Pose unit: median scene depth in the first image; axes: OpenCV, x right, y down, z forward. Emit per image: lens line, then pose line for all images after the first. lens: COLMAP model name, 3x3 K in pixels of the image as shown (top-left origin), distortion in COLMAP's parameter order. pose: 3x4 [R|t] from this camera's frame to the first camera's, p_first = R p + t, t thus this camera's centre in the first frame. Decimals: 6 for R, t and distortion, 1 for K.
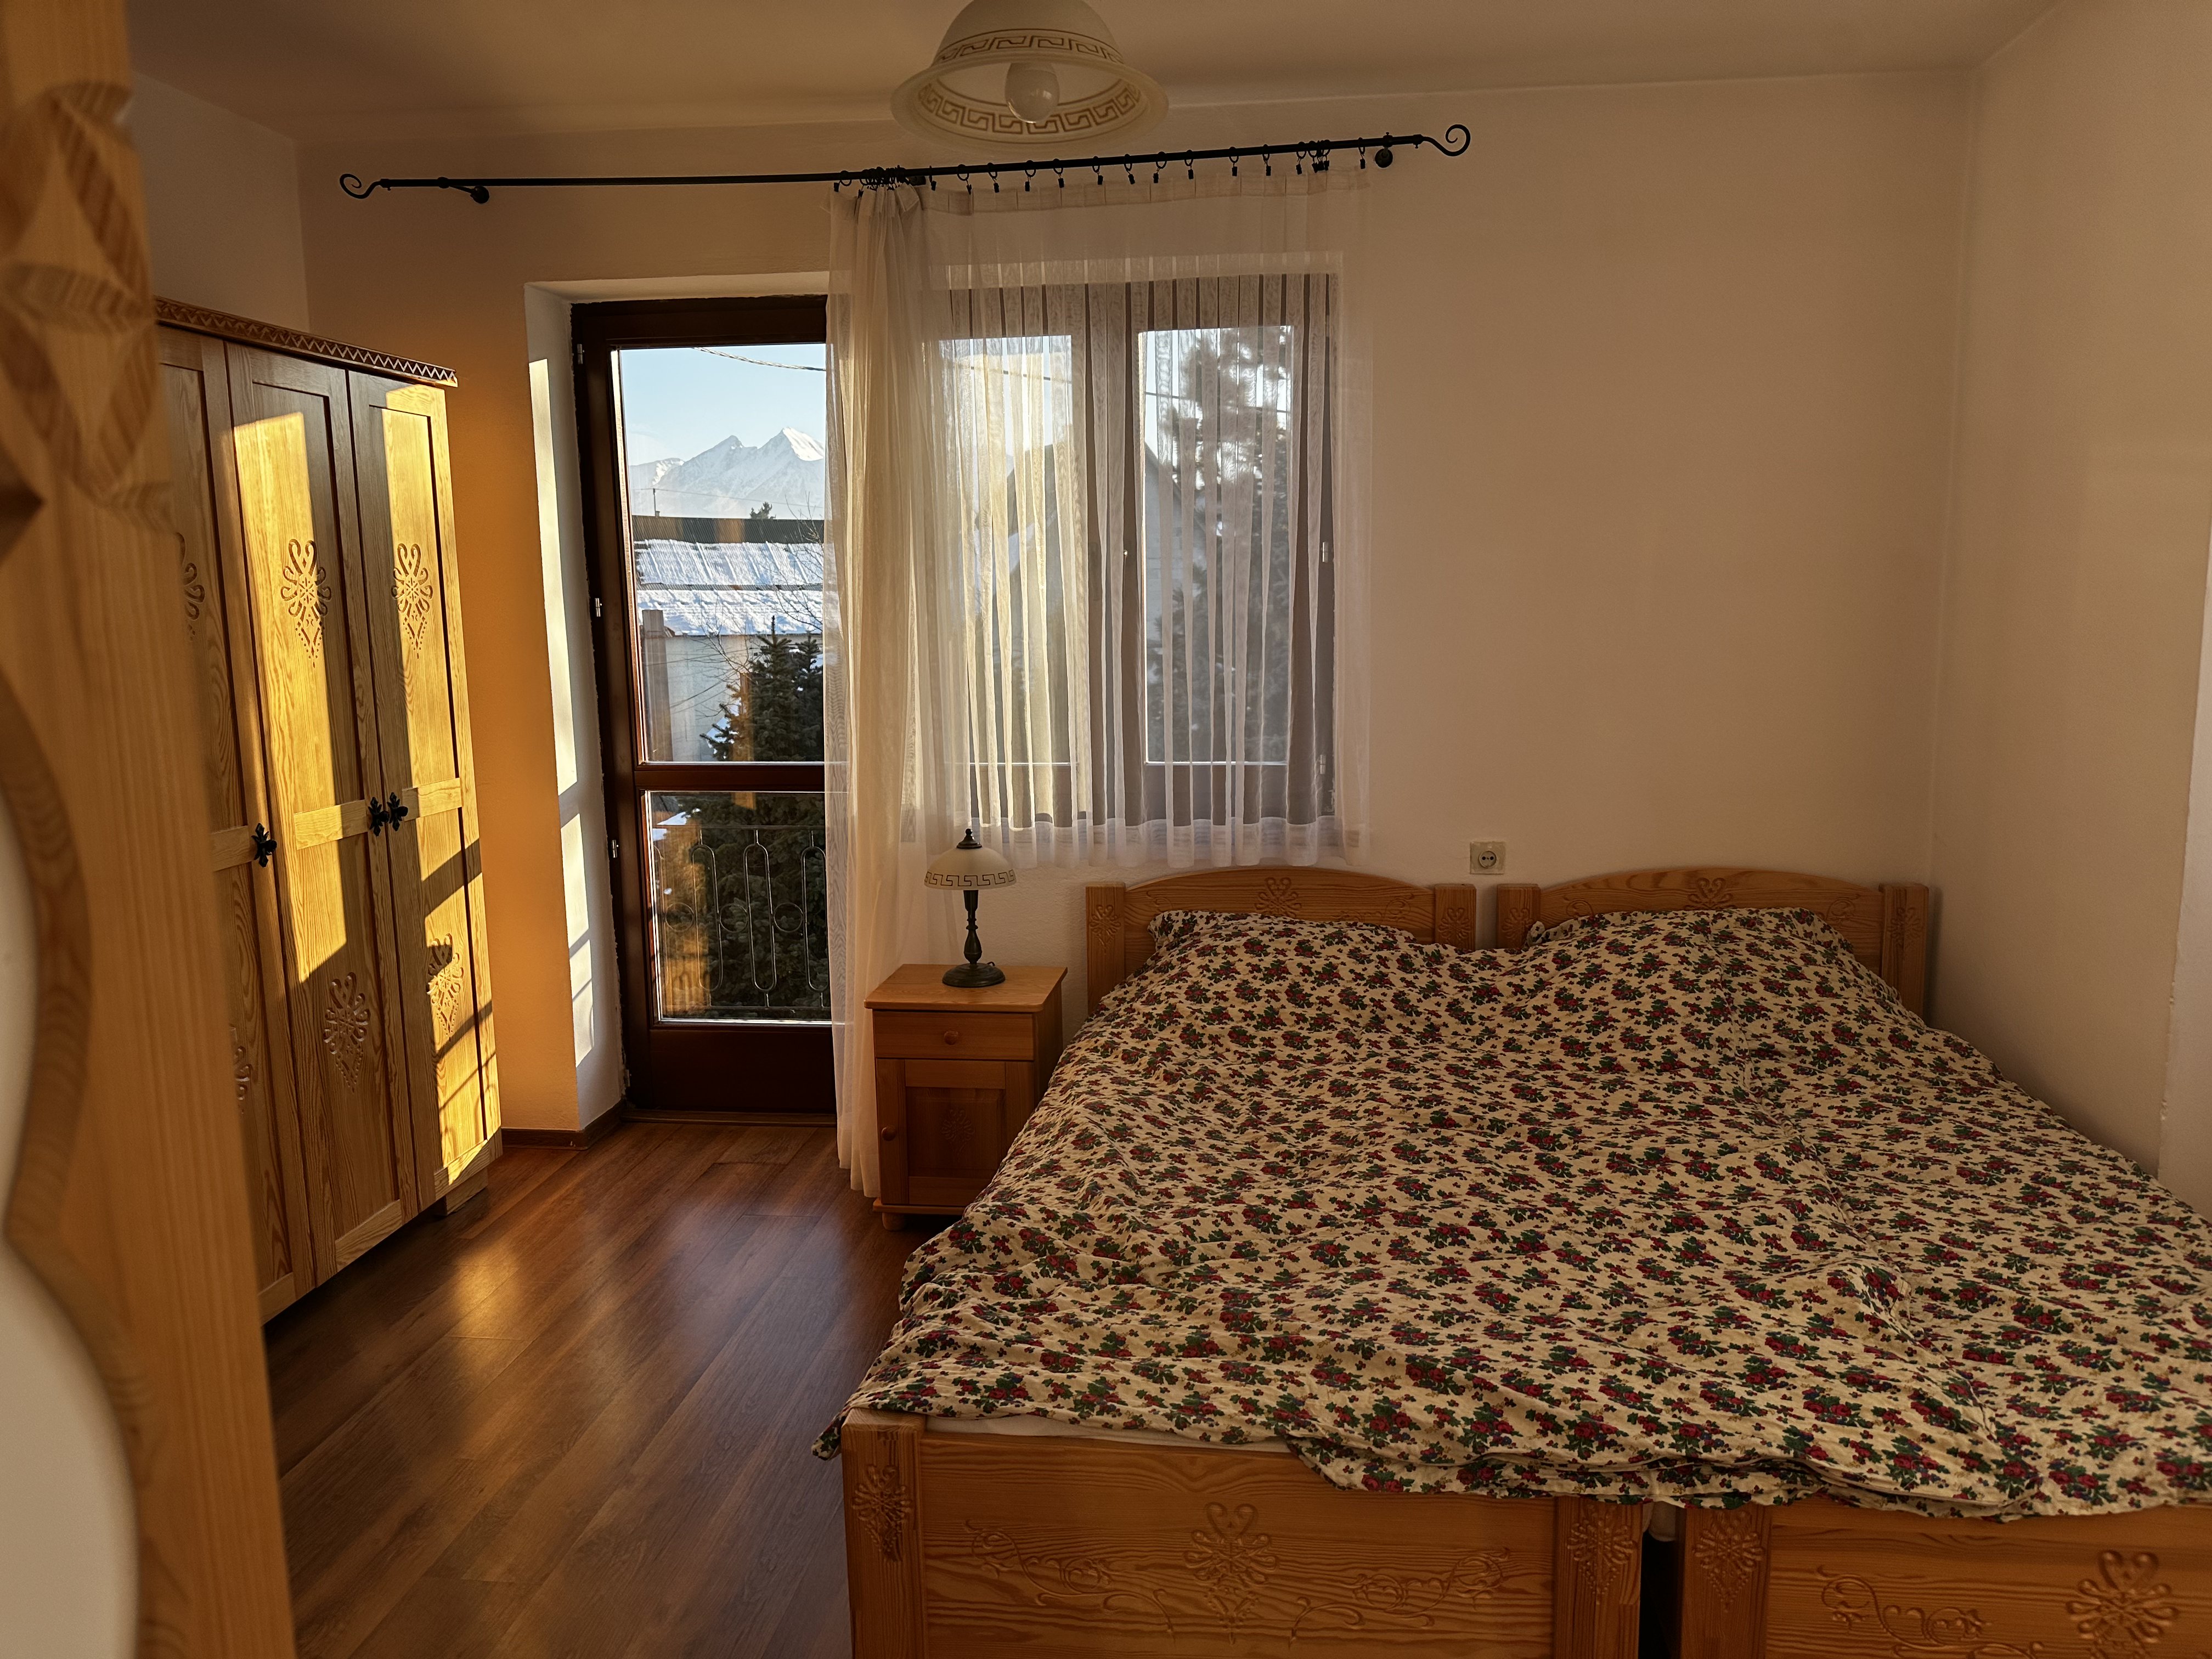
lens RADIAL K [[1568.5, 0, 1100.2], [0, 1568.5, 850.3], [0, 0, 1]] dist [0.063113, -0.083419]
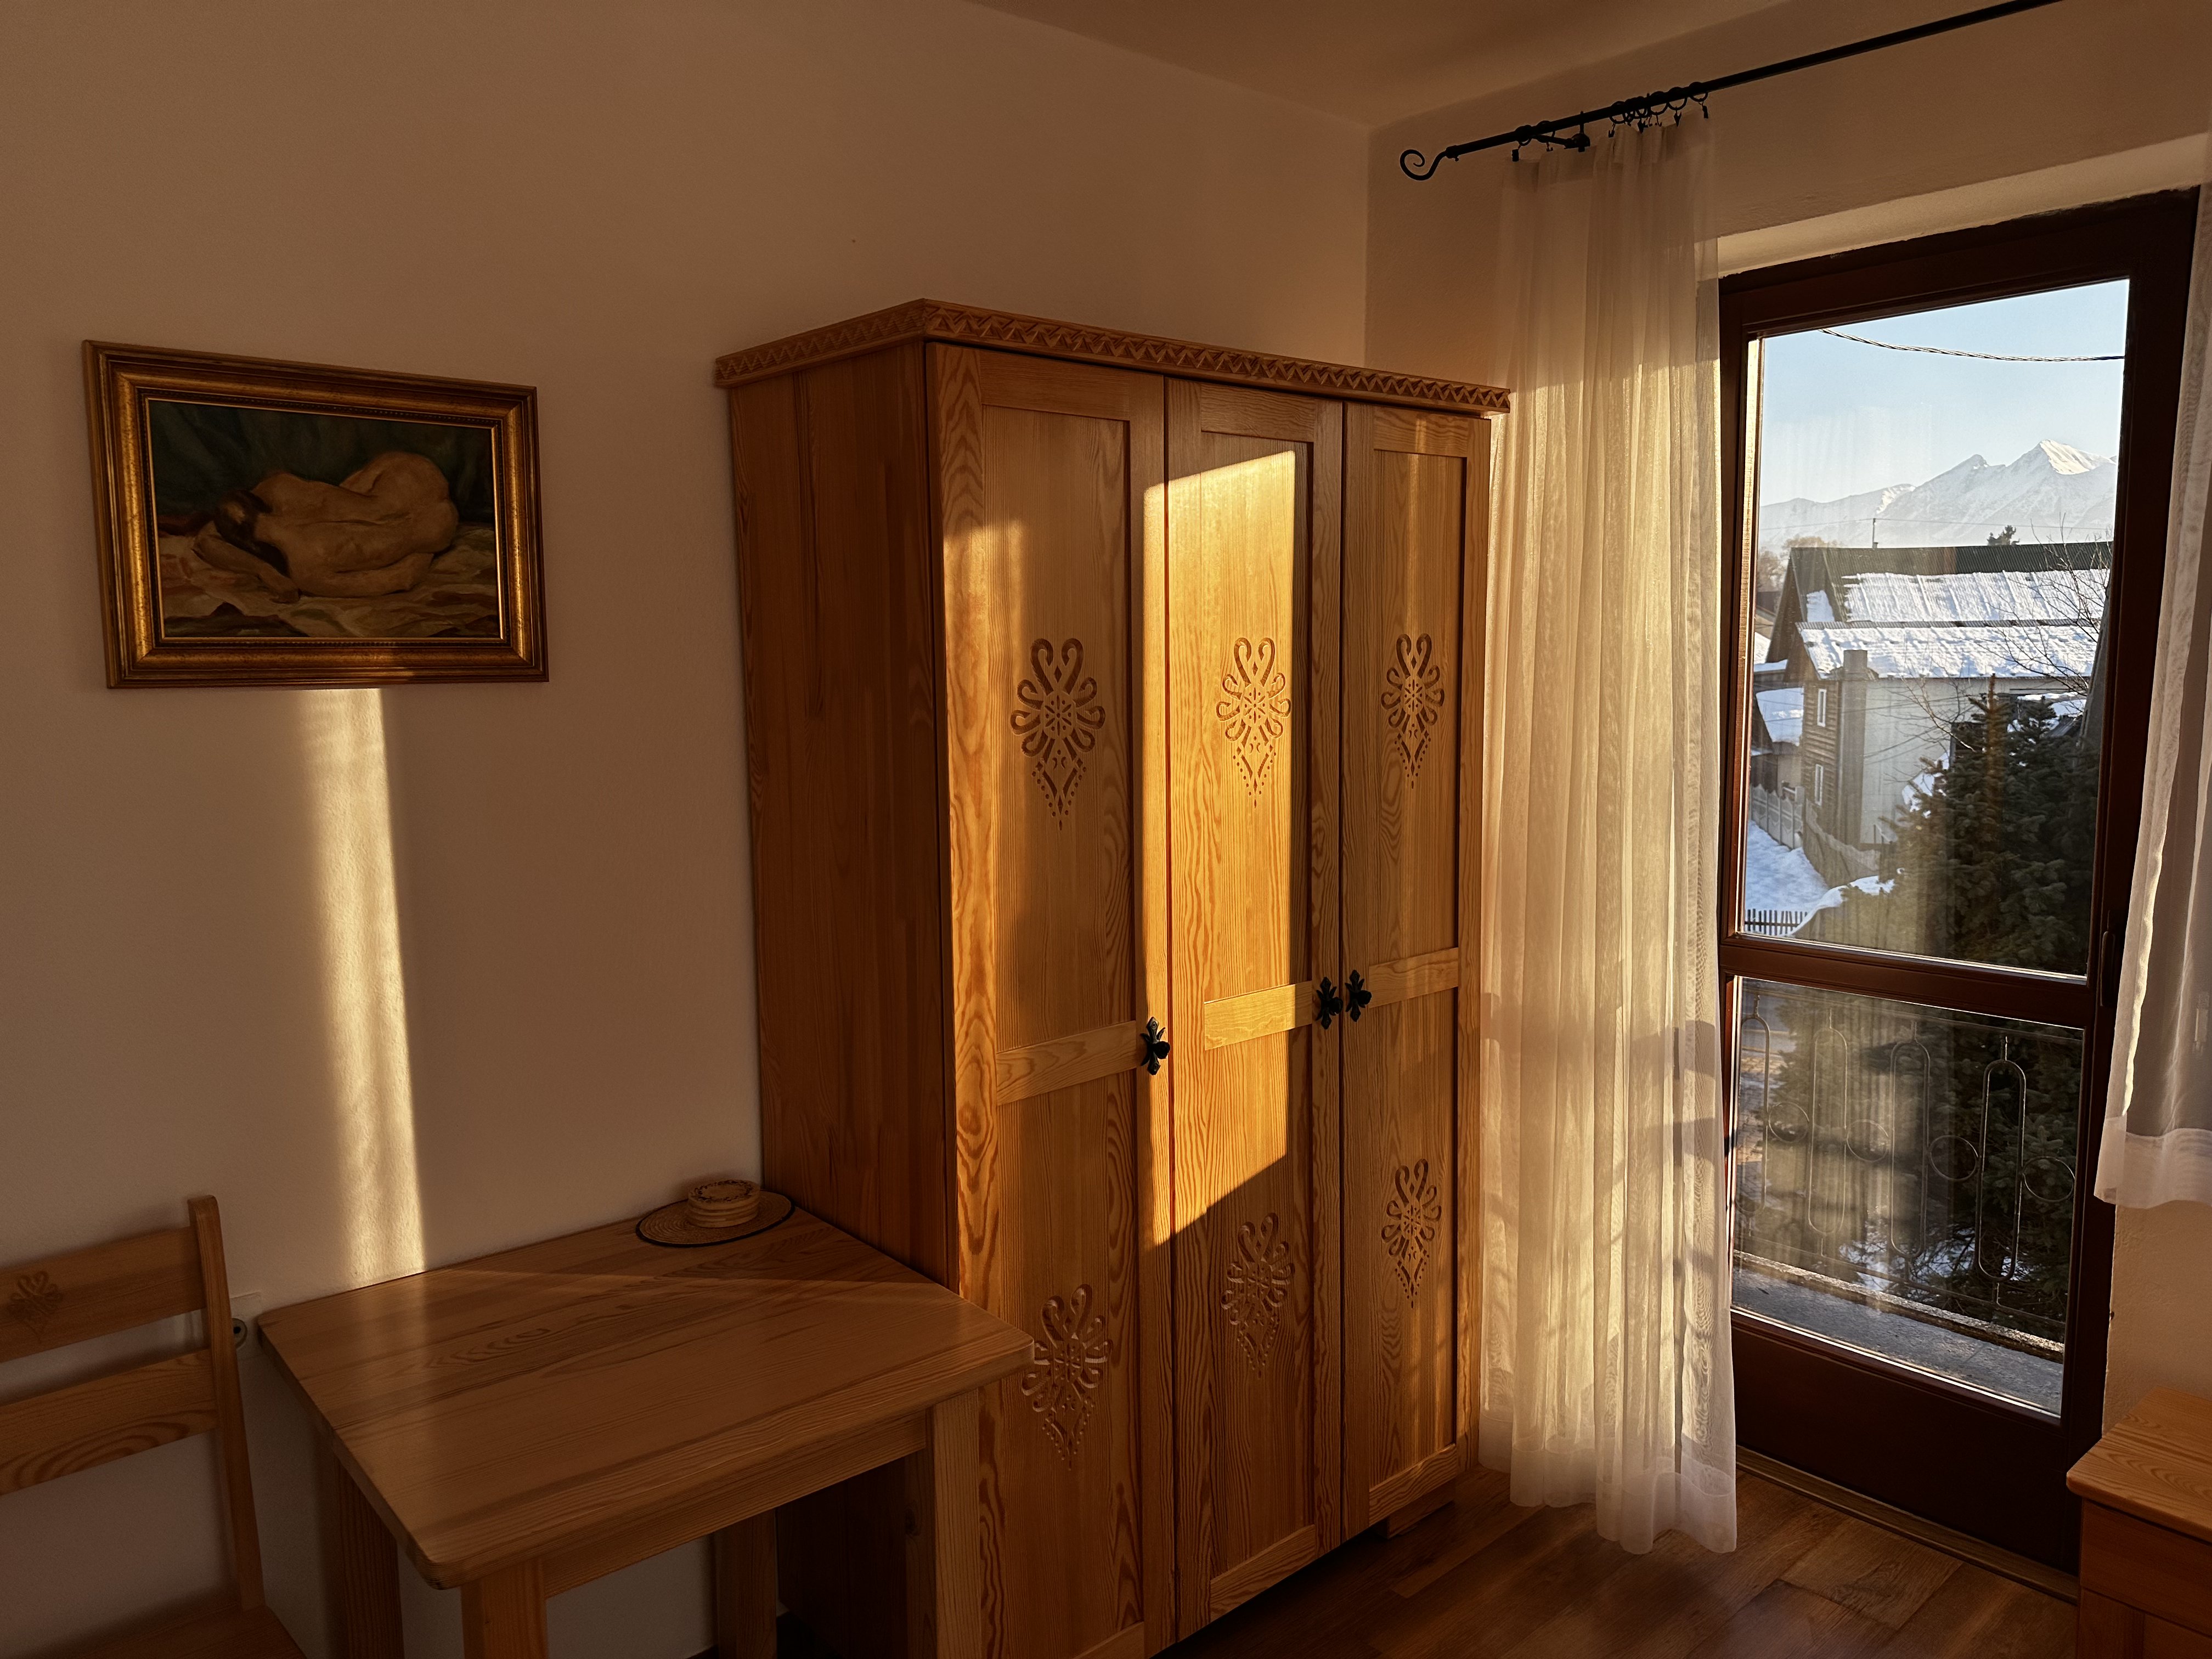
lens RADIAL K [[1568.5, 0, 1090.5], [0, 1568.5, 830.9], [0, 0, 1]] dist [0.063113, -0.083419]
pose [[0.750110, 0.078450, -0.656643, -0.068217], [-0.101618, 0.994820, 0.002771, -0.095632], [0.653459, 0.064649, 0.754196, 0.383928]]
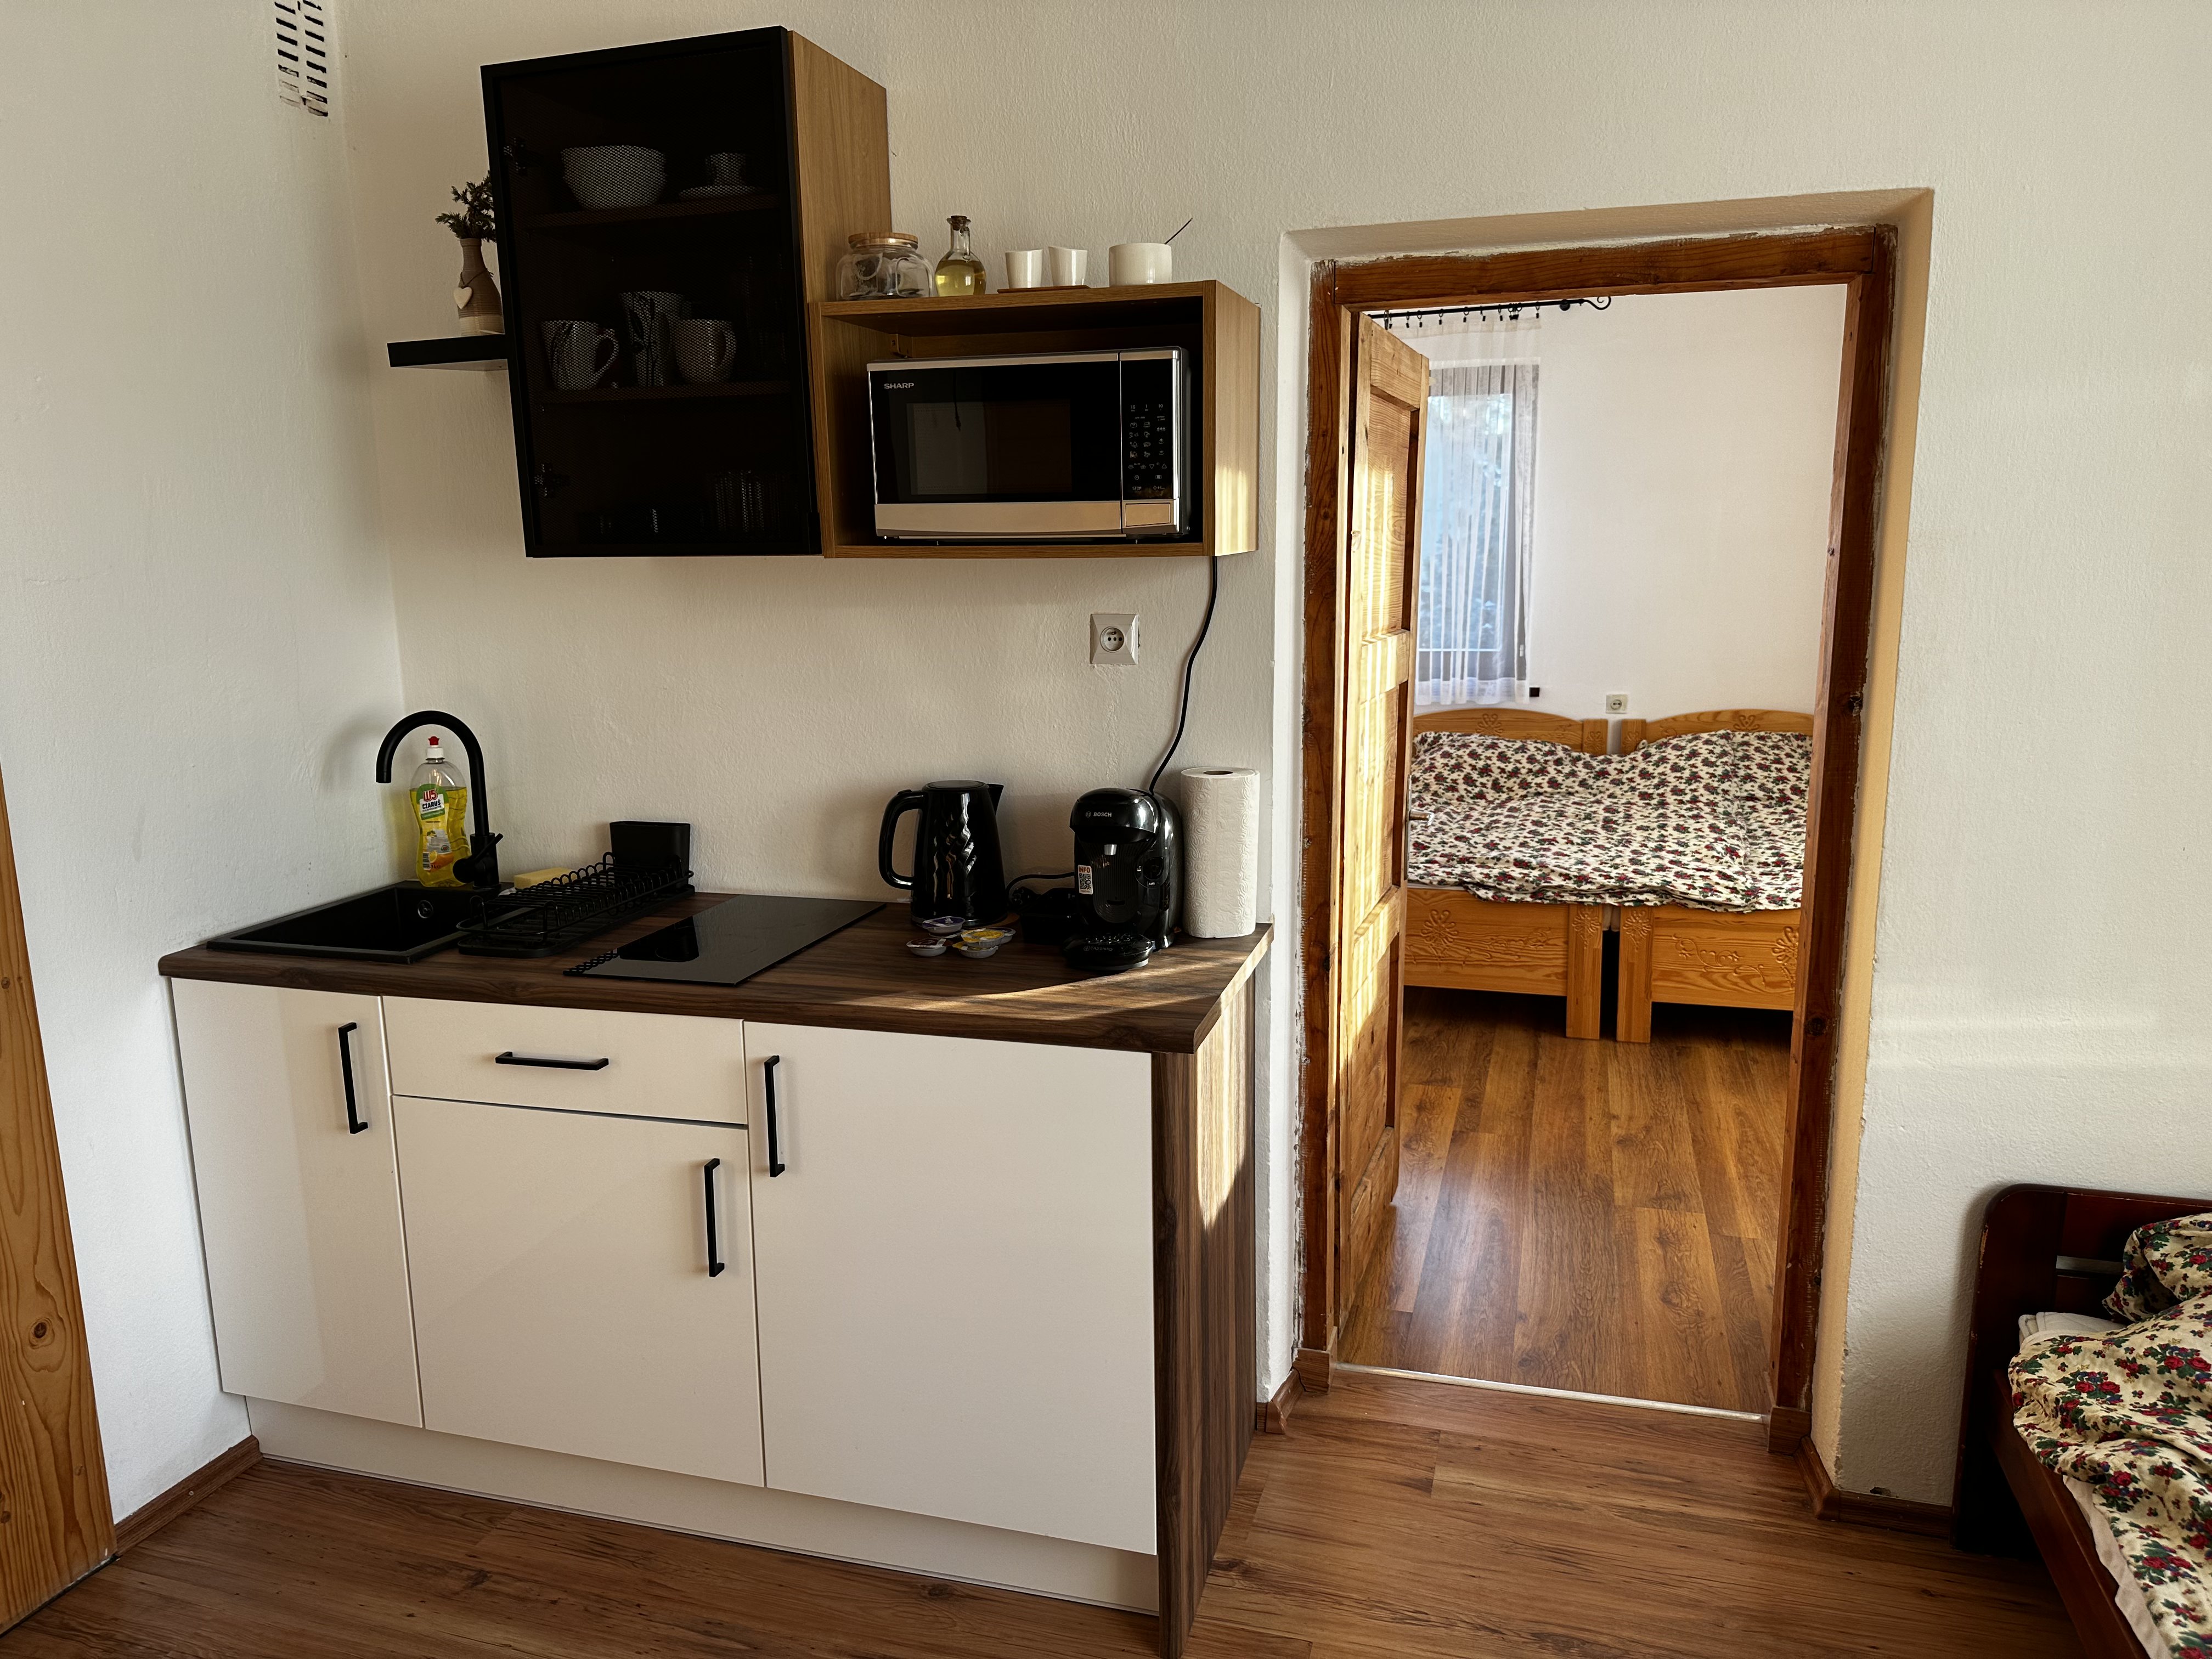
lens RADIAL K [[1568.5, 0, 1055.9], [0, 1568.5, 857.7], [0, 0, 1]] dist [0.063113, -0.083419]
pose [[0.981917, 0.029584, -0.186986, -0.033182], [-0.023028, 0.999045, 0.037137, 0.142597], [0.187906, -0.032160, 0.981660, -0.964604]]
